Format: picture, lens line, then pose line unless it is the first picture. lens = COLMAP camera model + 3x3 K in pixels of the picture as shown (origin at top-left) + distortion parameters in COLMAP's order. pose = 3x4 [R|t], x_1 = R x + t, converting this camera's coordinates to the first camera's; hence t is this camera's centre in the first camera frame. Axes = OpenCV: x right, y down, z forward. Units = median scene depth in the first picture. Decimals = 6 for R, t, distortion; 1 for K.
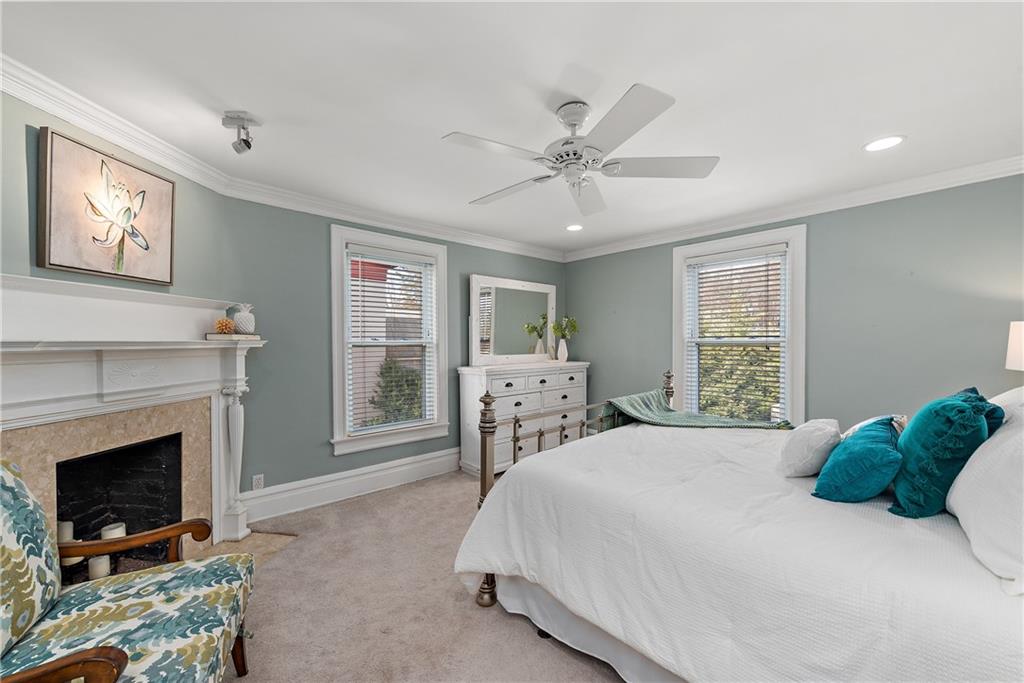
lens RADIAL K [[417.3, 0, 515.0], [0, 417.3, 340.9], [0, 0, 1]] dist [0.000235, 0.000013]
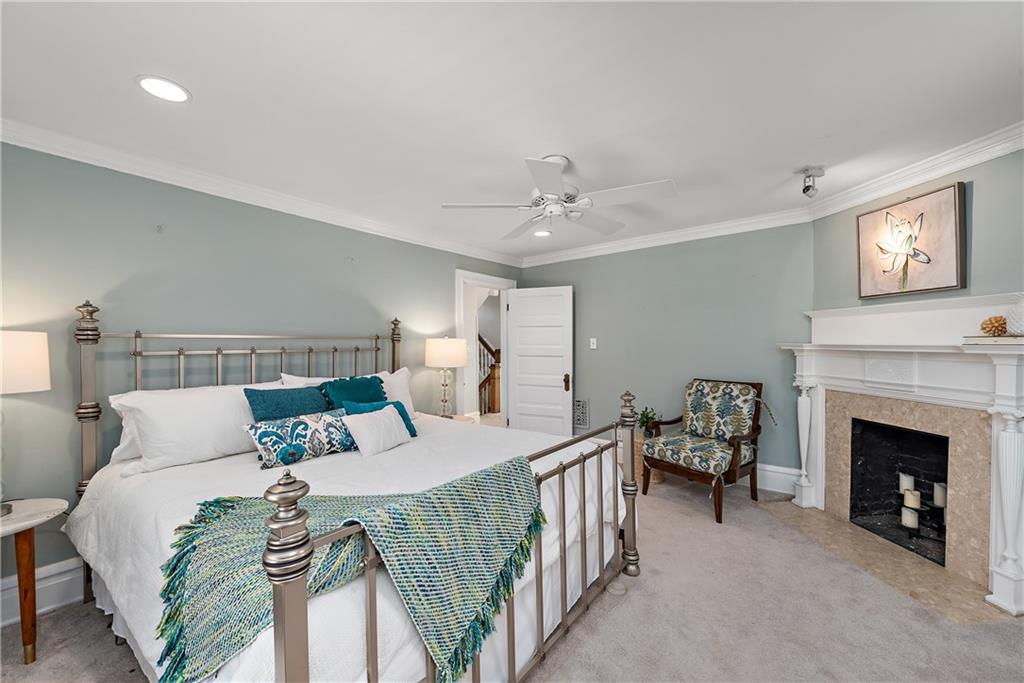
lens RADIAL K [[407.2, 0, 511.5], [0, 407.2, 343.9], [0, 0, 1]] dist [0.000097, 0.000002]
pose [[-0.986945, 0.006608, -0.160921, 0.412620], [0.005539, 0.999960, 0.007091, -0.016152], [0.160962, 0.006107, -0.986942, 1.963751]]
